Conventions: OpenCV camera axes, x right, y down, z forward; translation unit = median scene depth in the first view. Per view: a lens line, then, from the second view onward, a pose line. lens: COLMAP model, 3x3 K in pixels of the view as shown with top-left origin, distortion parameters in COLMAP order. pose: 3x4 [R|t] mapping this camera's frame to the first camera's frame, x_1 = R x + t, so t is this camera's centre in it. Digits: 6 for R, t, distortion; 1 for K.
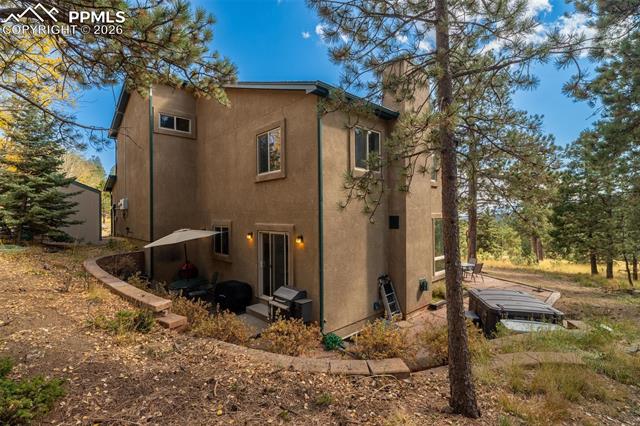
lens RADIAL K [[304.0, 0, 320.4], [0, 304.0, 214.3], [0, 0, 1]] dist [-0.000725, -0.001059]
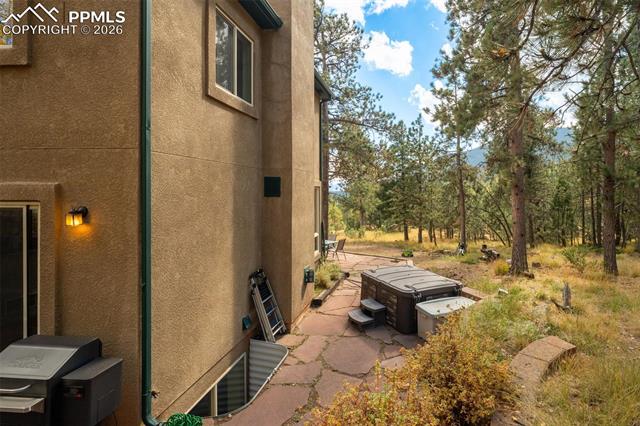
lens RADIAL K [[304.0, 0, 360.6], [0, 304.0, 194.9], [0, 0, 1]] dist [-0.000725, -0.001059]
pose [[0.746369, 0.009135, 0.665469, -0.052308], [-0.006905, 0.999958, -0.005982, 0.047752], [-0.665496, -0.000130, 0.746401, 0.399280]]
